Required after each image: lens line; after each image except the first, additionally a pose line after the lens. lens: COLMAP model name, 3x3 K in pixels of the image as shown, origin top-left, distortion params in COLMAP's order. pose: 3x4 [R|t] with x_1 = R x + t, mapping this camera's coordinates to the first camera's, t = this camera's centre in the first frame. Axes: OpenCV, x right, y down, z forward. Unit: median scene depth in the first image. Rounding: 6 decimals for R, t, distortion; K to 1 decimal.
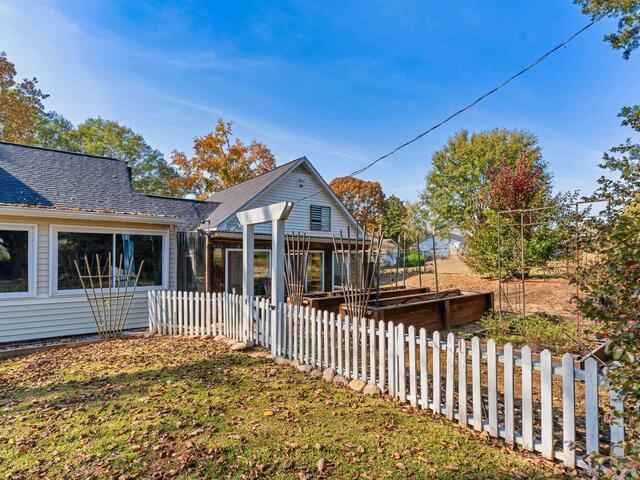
lens RADIAL K [[371.1, 0, 333.3], [0, 371.1, 255.6], [0, 0, 1]] dist [0.001591, -0.001057]
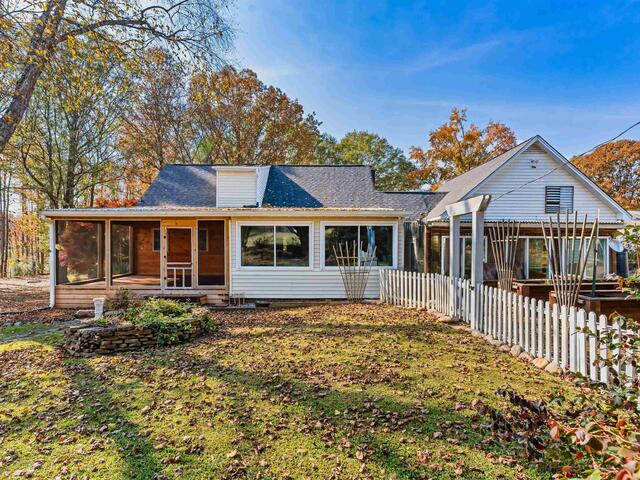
lens RADIAL K [[359.6, 0, 320.0], [0, 359.6, 240.0], [0, 0, 1]] dist [0.000796, -0.000087]
pose [[0.787463, -0.005555, -0.616337, 0.120162], [0.004627, 0.999984, -0.003102, -0.005692], [0.616345, -0.000408, 0.787476, -0.129880]]
